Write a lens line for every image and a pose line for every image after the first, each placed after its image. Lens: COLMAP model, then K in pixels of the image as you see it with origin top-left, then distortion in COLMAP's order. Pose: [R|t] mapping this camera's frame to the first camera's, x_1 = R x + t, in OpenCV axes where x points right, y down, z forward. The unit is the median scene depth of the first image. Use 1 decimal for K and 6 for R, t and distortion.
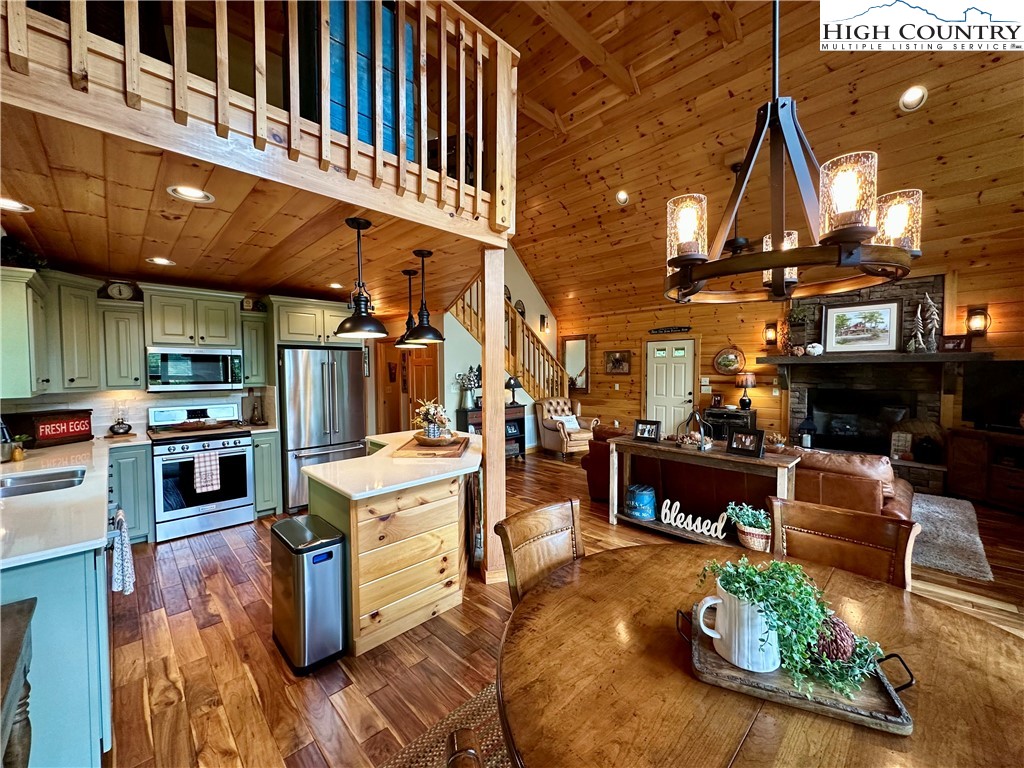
lens RADIAL K [[409.6, 0, 512.1], [0, 409.6, 385.1], [0, 0, 1]] dist [-0.003145, 0.000998]
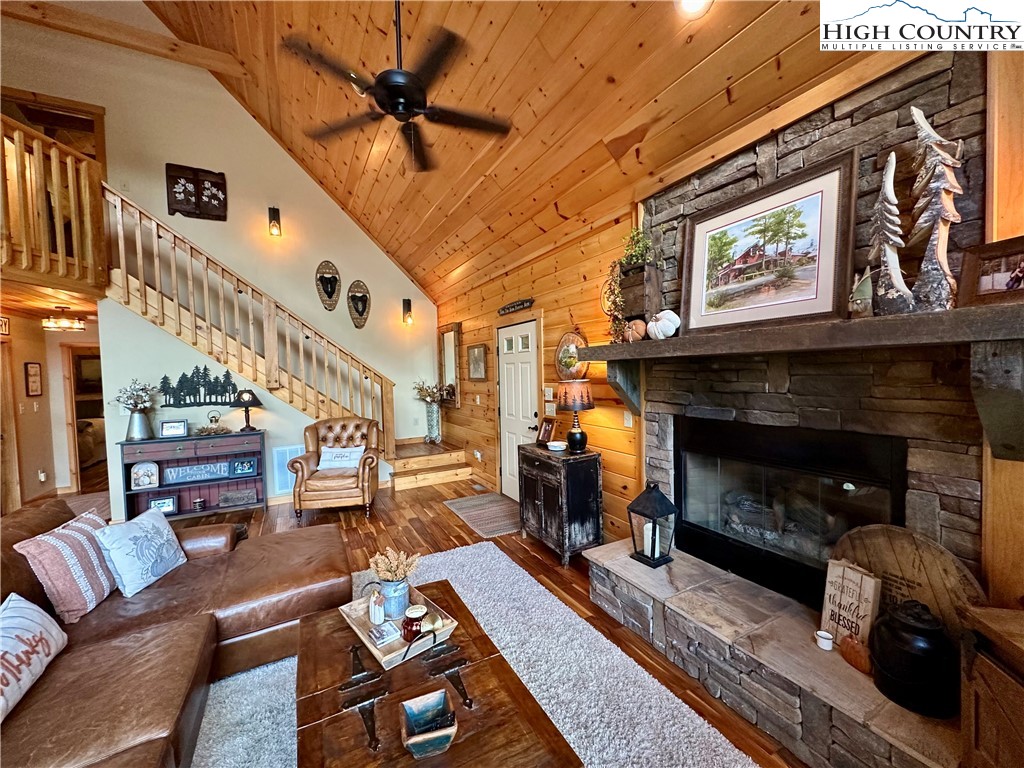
lens RADIAL K [[409.6, 0, 511.5], [0, 409.6, 384.8], [0, 0, 1]] dist [-0.003145, 0.000998]
pose [[0.958370, -0.010715, -0.285328, 0.717069], [0.011163, 0.999938, -0.000057, -0.027654], [0.285311, -0.003131, 0.958430, 0.558064]]
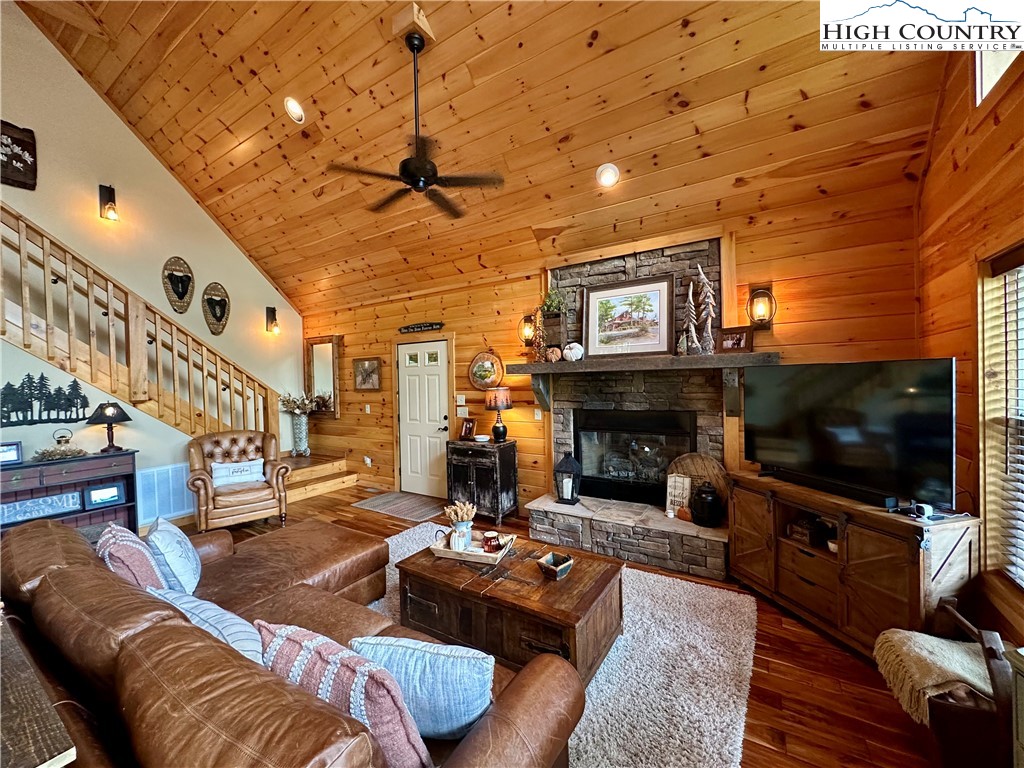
lens RADIAL K [[409.6, 0, 512.0], [0, 409.6, 384.9], [0, 0, 1]] dist [-0.003145, 0.000998]
pose [[0.974878, -0.020511, 0.221794, 0.495786], [0.026475, 0.999362, -0.023952, -0.019757], [-0.221162, 0.029223, 0.974799, 0.371107]]
